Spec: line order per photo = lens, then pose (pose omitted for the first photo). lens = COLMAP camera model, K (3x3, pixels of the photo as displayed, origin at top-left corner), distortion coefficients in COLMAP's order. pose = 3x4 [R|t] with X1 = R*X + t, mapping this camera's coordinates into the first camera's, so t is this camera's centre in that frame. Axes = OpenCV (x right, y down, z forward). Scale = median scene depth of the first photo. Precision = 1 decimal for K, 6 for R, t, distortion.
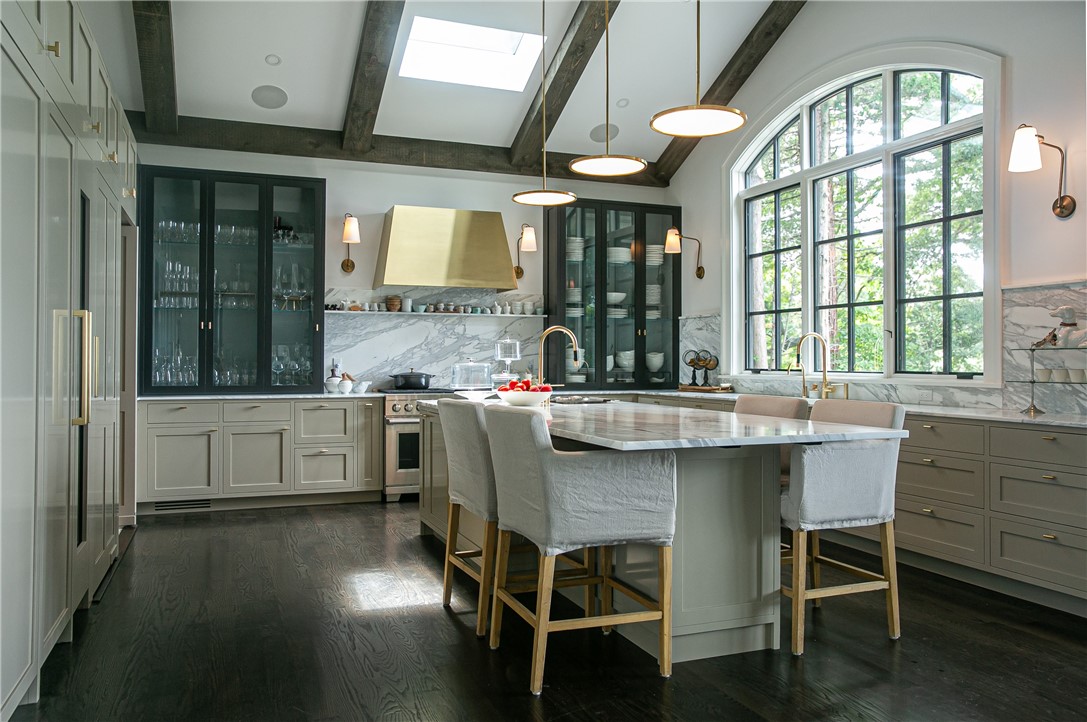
lens RADIAL K [[833.3, 0, 543.5], [0, 833.3, 361.0], [0, 0, 1]] dist [-0.110996, 0.144100]
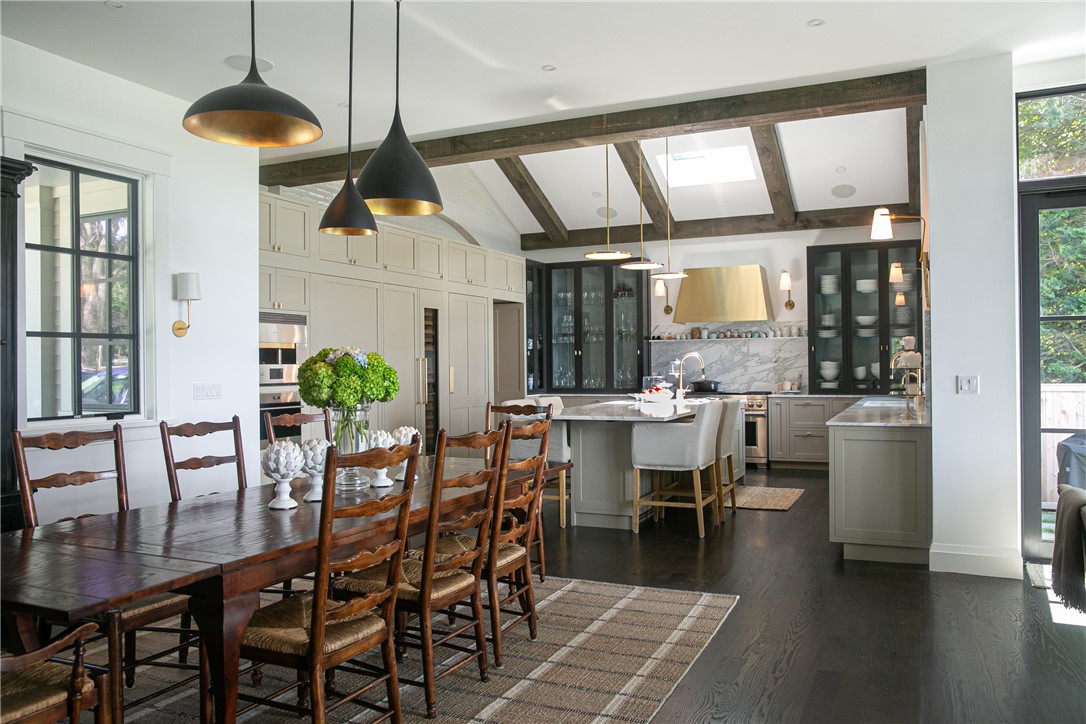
lens RADIAL K [[832.5, 0, 543.0], [0, 832.5, 362.0], [0, 0, 1]] dist [-0.110996, 0.144100]
pose [[0.700858, -0.013566, -0.713172, 0.684133], [0.014344, 0.999885, -0.004924, -0.015533], [0.713157, -0.006778, 0.700972, -0.226148]]
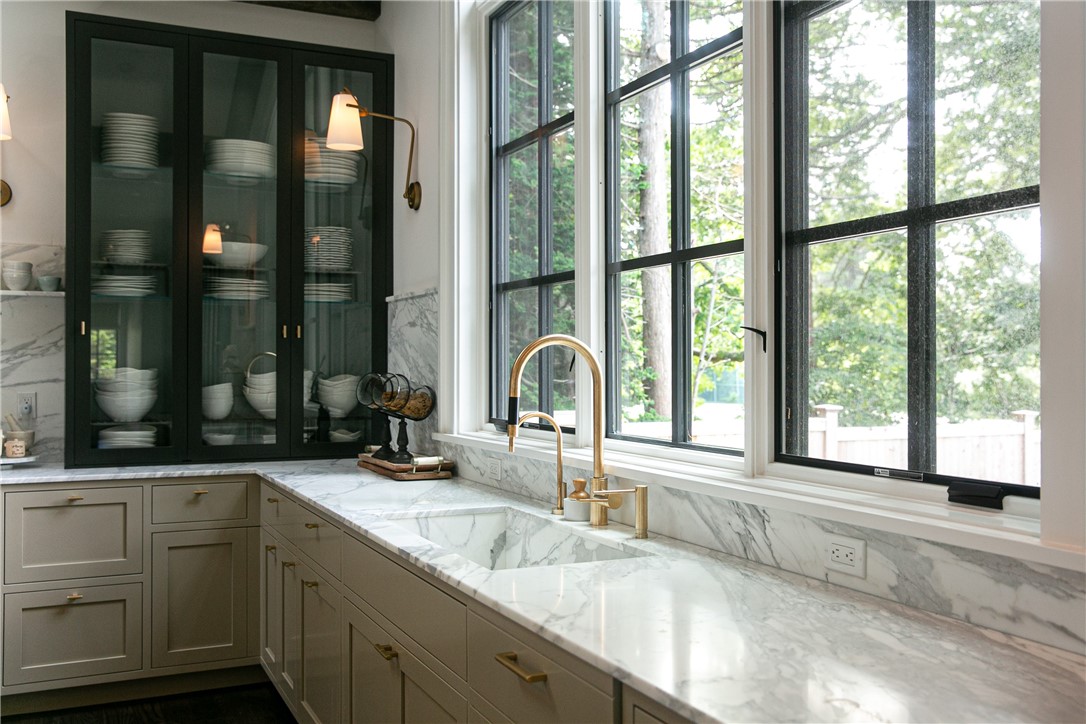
lens RADIAL K [[1060.3, 0, 599.8], [0, 1060.3, 370.5], [0, 0, 1]] dist [-0.041540, 0.015853]
pose [[0.995144, -0.002813, 0.098392, 0.246836], [0.002197, 0.999977, 0.006370, -0.018266], [-0.098407, -0.006123, 0.995127, 0.458431]]
